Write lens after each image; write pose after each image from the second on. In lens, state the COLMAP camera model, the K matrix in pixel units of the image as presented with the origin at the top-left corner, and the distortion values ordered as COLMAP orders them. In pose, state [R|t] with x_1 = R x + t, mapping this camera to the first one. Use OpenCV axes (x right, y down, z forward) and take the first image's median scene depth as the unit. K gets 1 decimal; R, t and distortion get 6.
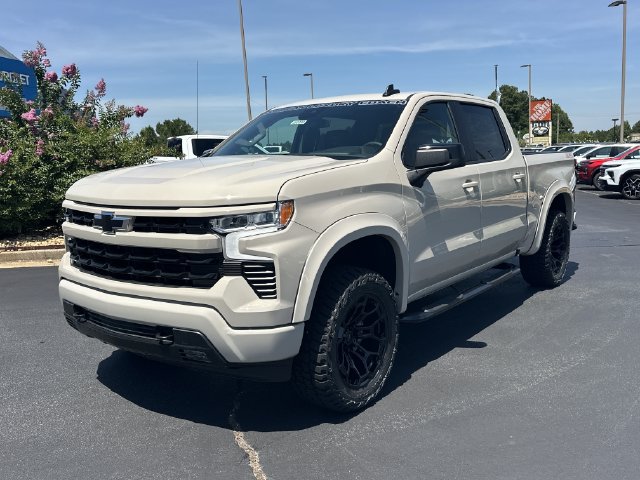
lens RADIAL K [[638.6, 0, 329.5], [0, 638.6, 240.6], [0, 0, 1]] dist [-0.008145, -0.011175]
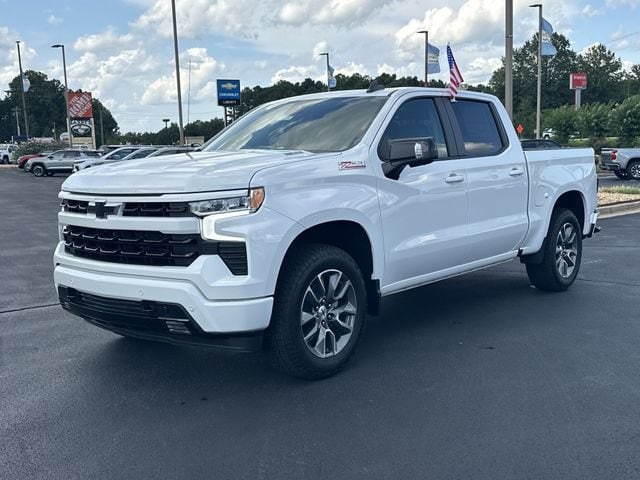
lens RADIAL K [[788.6, 0, 320.0], [0, 788.6, 240.0], [0, 0, 1]] dist [0.015875, 0.015319]
pose [[0.998094, 0.001406, -0.061688, 0.123931], [-0.003461, 0.999442, -0.033219, 0.072854], [0.061607, 0.033369, 0.997543, -0.360251]]
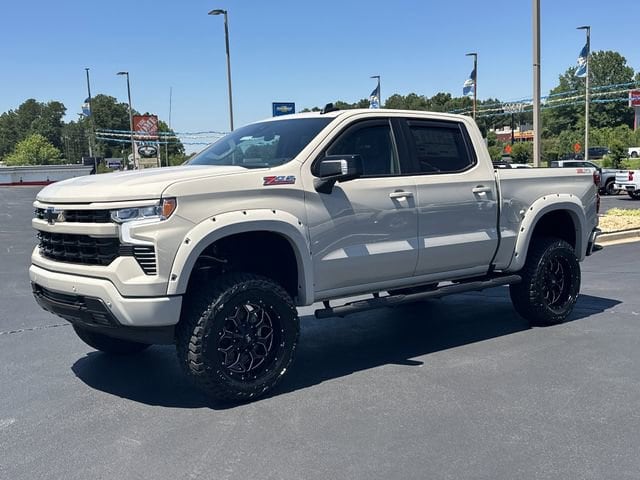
lens RADIAL K [[782.6, 0, 342.6], [0, 782.6, 240.4], [0, 0, 1]] dist [0.011032, -0.009481]
pose [[0.977629, 0.019293, -0.209451, 0.580089], [-0.031734, 0.997915, -0.056200, 0.095228], [0.207930, 0.061590, 0.976203, -0.428004]]
